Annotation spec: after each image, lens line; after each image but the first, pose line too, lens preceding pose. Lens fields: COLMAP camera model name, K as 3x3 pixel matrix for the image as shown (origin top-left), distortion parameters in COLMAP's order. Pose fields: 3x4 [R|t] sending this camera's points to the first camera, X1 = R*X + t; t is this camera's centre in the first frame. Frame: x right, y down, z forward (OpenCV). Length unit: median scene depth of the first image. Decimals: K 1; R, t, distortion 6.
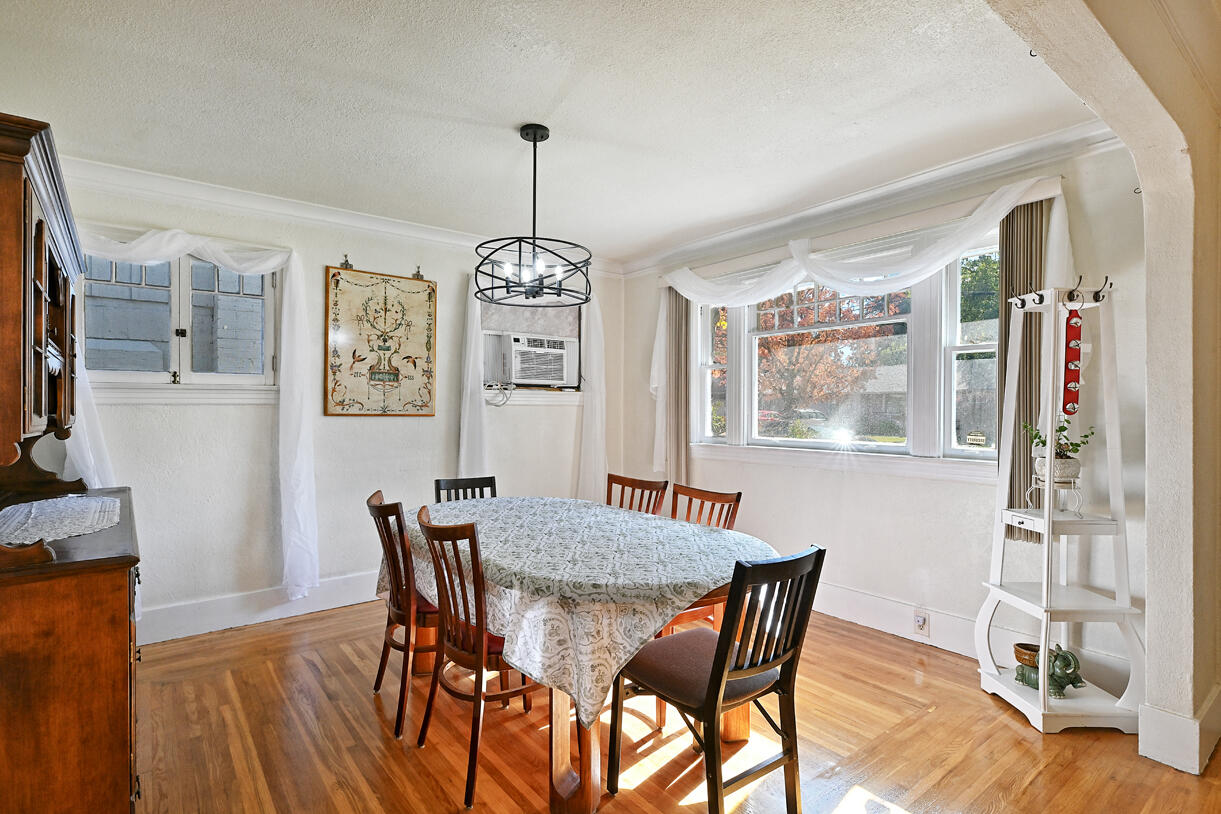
lens RADIAL K [[607.7, 0, 610.5], [0, 607.7, 407.0], [0, 0, 1]] dist [-0.000062, 0.000182]
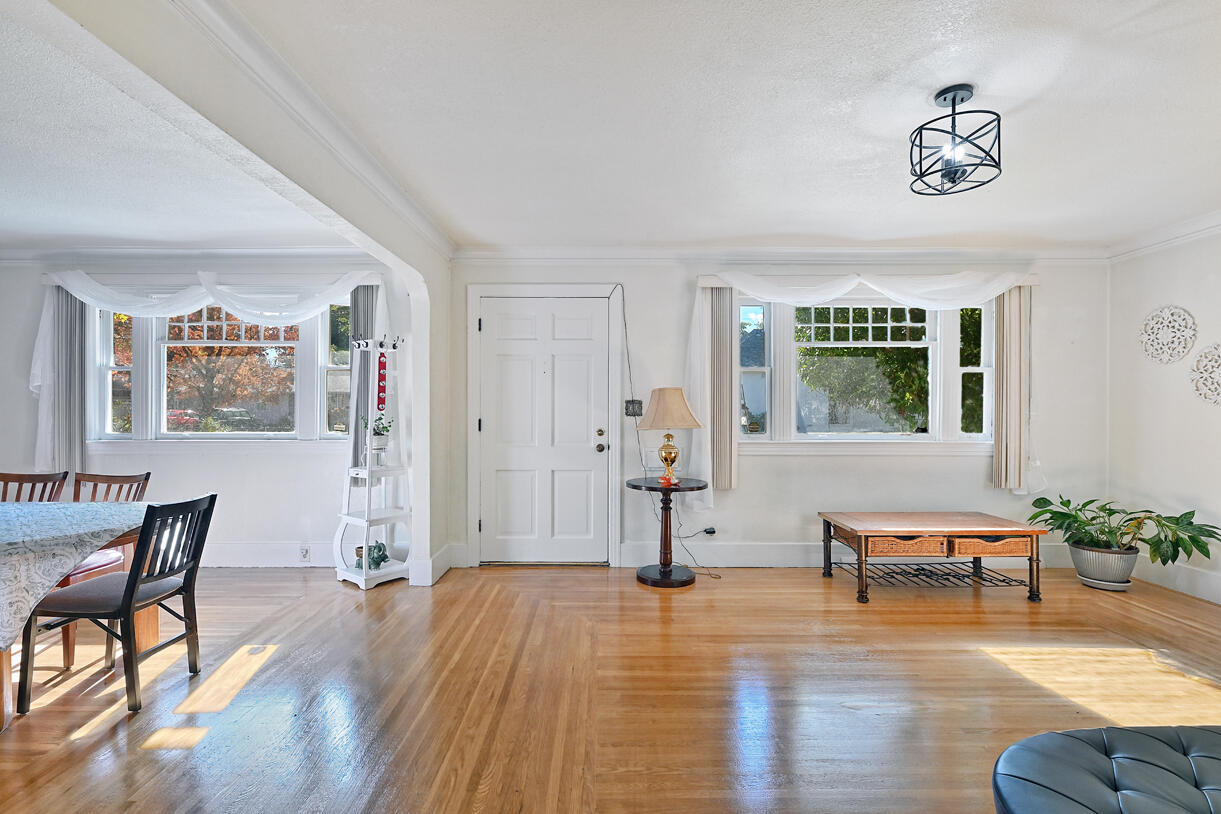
lens RADIAL K [[550.8, 0, 608.1], [0, 550.8, 408.5], [0, 0, 1]] dist [-0.009145, 0.000002]
pose [[0.610642, -0.001392, 0.791906, -0.119933], [-0.002421, 0.999990, 0.003625, -0.001587], [-0.791903, -0.004131, 0.610632, -0.518481]]
